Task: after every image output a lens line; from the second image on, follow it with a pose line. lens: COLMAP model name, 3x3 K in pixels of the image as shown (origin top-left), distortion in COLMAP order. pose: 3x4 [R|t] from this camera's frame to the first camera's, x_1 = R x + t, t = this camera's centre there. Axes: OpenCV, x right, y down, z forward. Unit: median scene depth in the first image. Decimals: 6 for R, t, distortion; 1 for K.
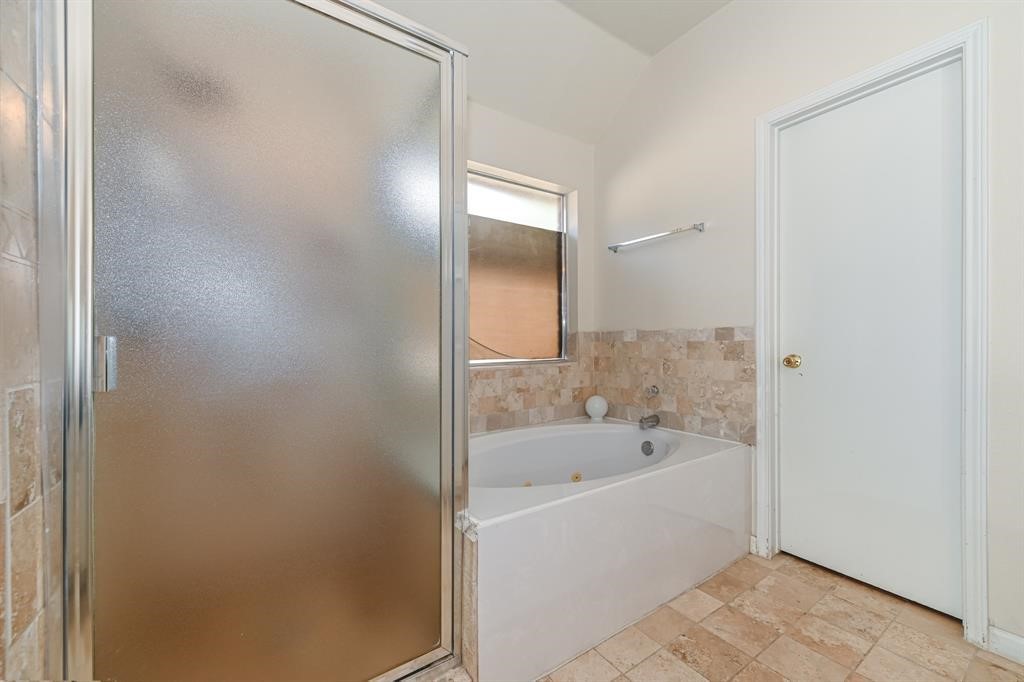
lens RADIAL K [[402.5, 0, 512.5], [0, 402.5, 343.1], [0, 0, 1]] dist [-0.000715, -0.000768]
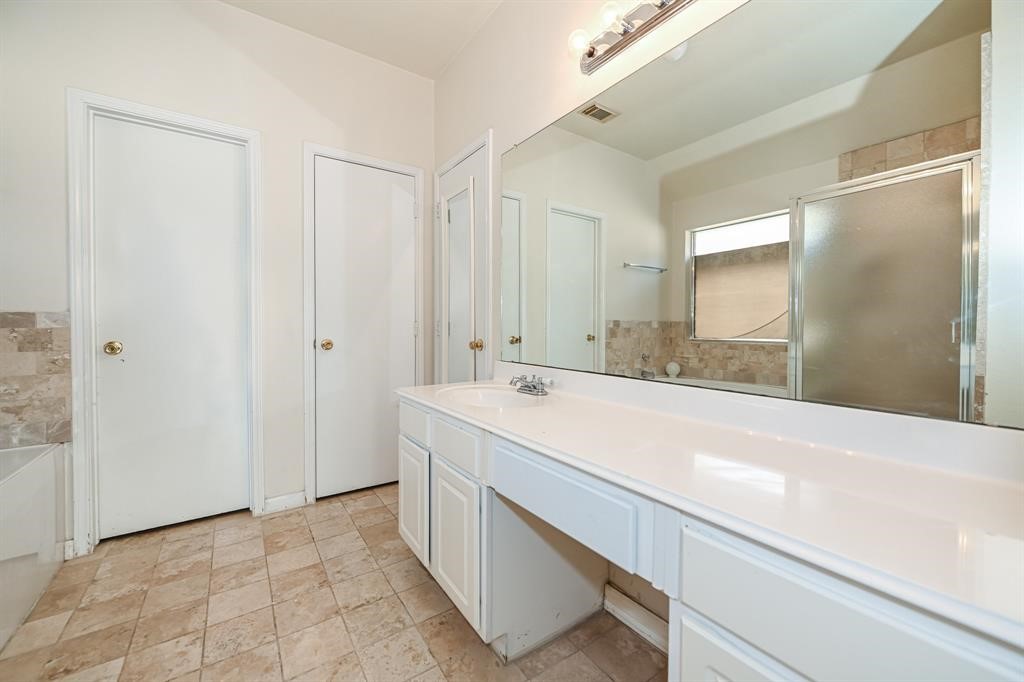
lens RADIAL K [[402.5, 0, 512.4], [0, 402.5, 335.2], [0, 0, 1]] dist [-0.000715, -0.000768]
pose [[-0.010379, -0.013960, 0.999849, -0.340976], [0.008763, 0.999863, 0.014051, 0.006199], [-0.999908, 0.008907, -0.010255, -0.009813]]
